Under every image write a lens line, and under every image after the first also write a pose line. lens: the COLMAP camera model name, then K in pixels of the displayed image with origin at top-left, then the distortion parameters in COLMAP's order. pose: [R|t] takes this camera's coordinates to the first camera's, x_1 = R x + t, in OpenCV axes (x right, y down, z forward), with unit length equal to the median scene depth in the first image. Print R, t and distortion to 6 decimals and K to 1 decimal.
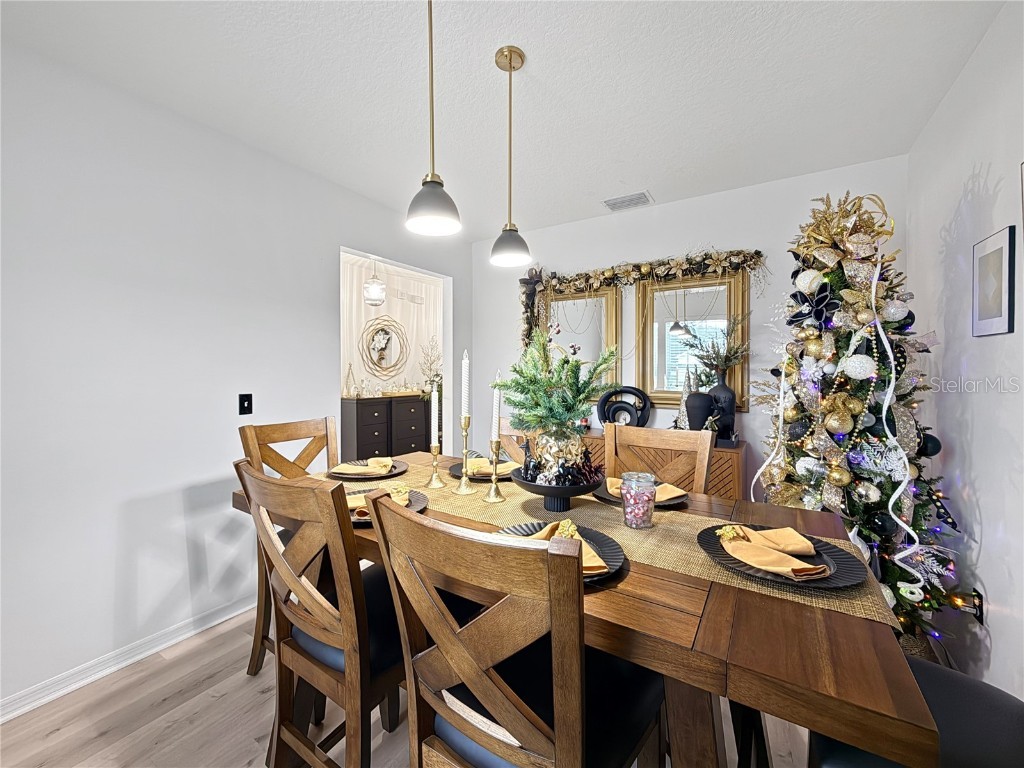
lens RADIAL K [[410.6, 0, 516.6], [0, 410.6, 383.2], [0, 0, 1]] dist [-0.000279, -0.000037]
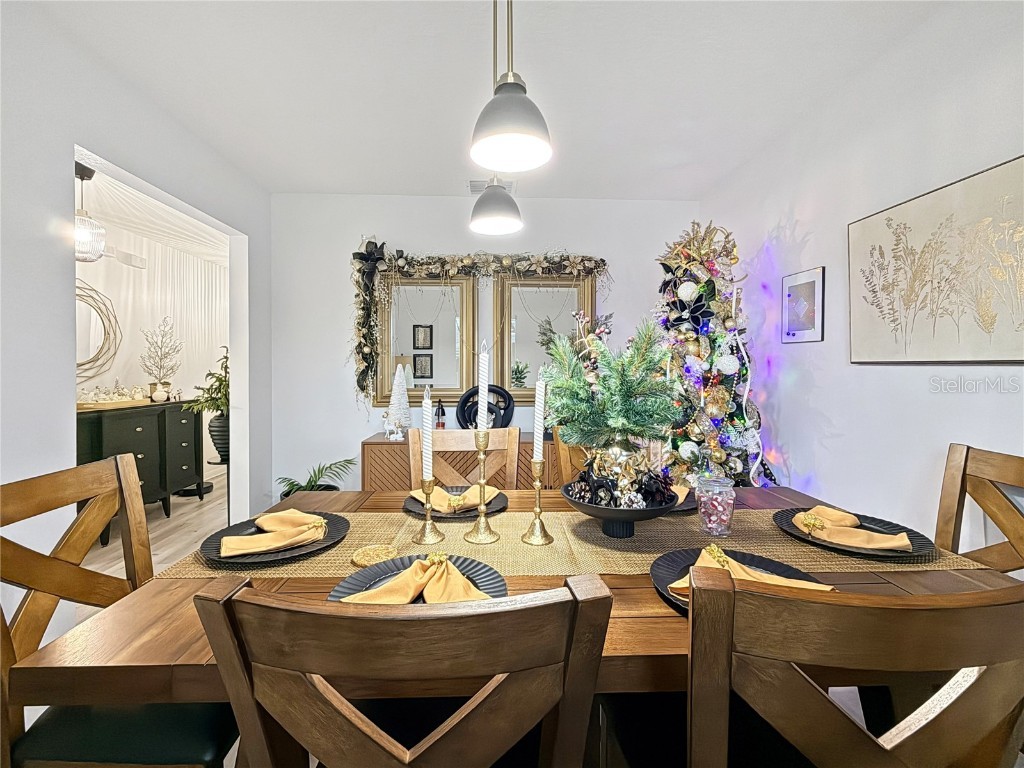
lens RADIAL K [[426.9, 0, 512.0], [0, 426.9, 376.3], [0, 0, 1]] dist [-0.000789, -0.000175]
pose [[0.824918, -0.011960, 0.565126, -0.270763], [0.018249, 0.999818, -0.005478, -0.005801], [-0.564958, 0.014832, 0.824986, 0.194311]]
